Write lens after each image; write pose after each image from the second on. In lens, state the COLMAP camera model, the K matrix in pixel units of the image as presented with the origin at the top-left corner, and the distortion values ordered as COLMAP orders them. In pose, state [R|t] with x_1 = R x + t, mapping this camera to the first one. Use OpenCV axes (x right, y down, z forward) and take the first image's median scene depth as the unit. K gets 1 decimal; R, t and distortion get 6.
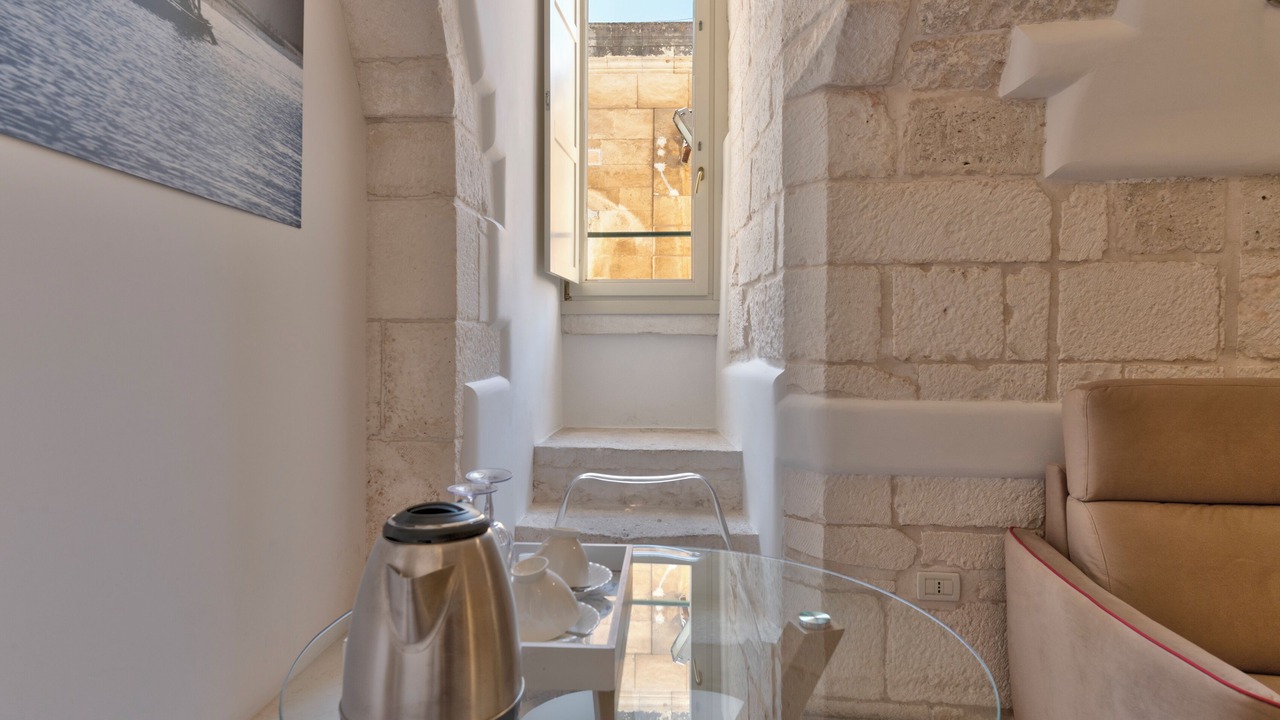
lens RADIAL K [[696.8, 0, 640.0], [0, 696.8, 360.0], [0, 0, 1]] dist [0.002296, 0.000832]
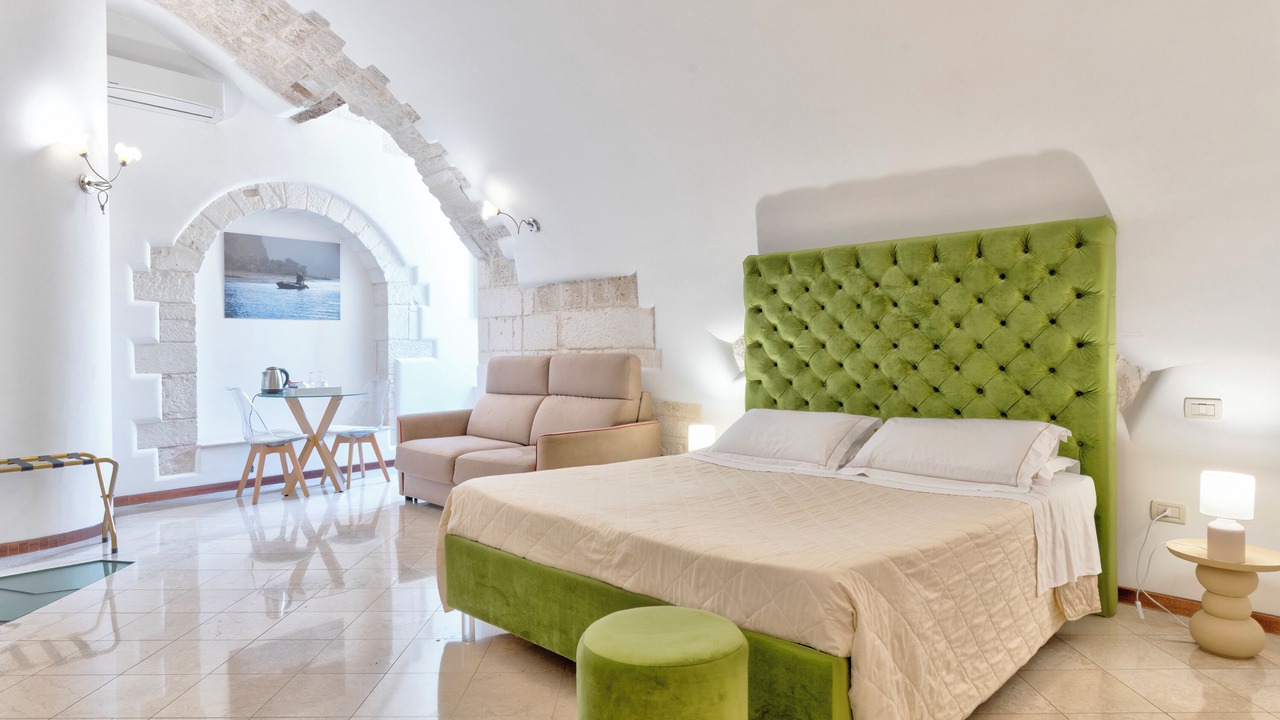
lens RADIAL K [[755.7, 0, 640.4], [0, 755.7, 355.6], [0, 0, 1]] dist [0.002085, 0.001833]
pose [[0.791716, -0.005052, -0.610868, 2.878229], [0.002223, 0.999983, -0.005388, 0.040604], [0.610885, 0.002908, 0.791714, -1.154026]]
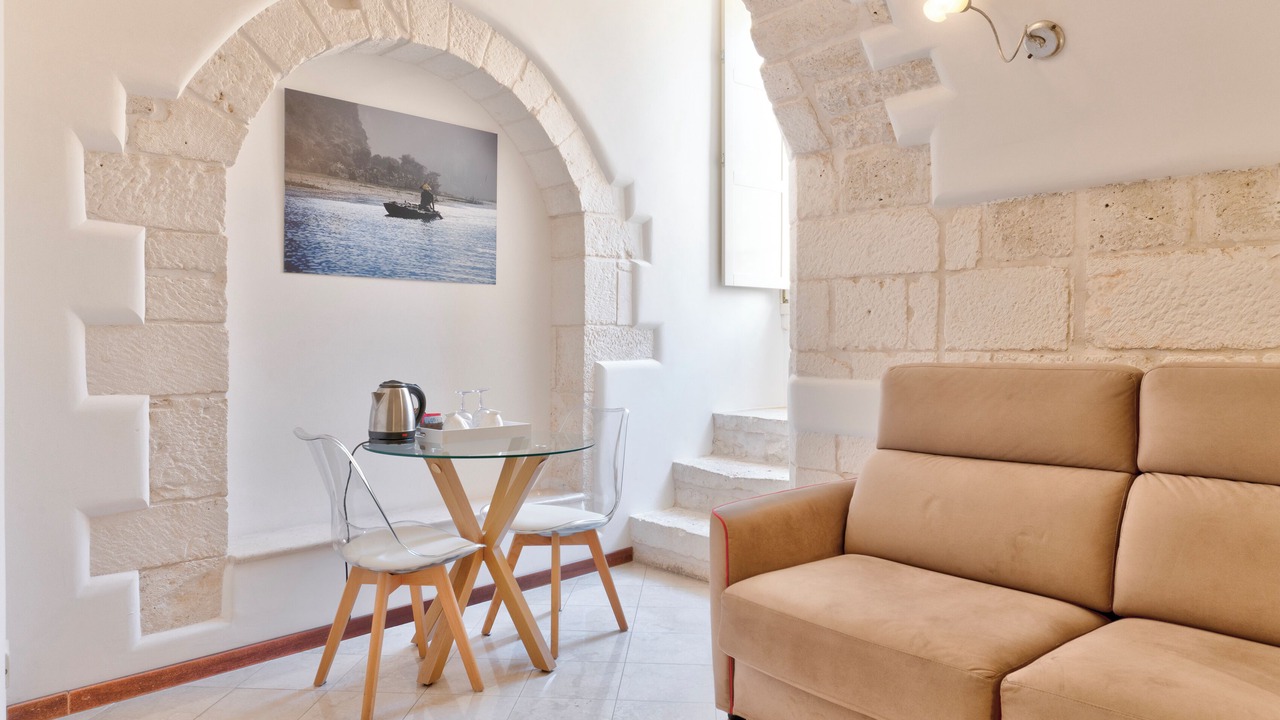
lens RADIAL K [[844.7, 0, 638.9], [0, 844.7, 354.1], [0, 0, 1]] dist [-0.001888, -0.000616]
pose [[0.754002, 0.007414, -0.656830, 1.192864], [-0.010976, 0.999939, -0.001313, 0.016553], [0.656780, 0.008200, 0.754038, -0.505916]]
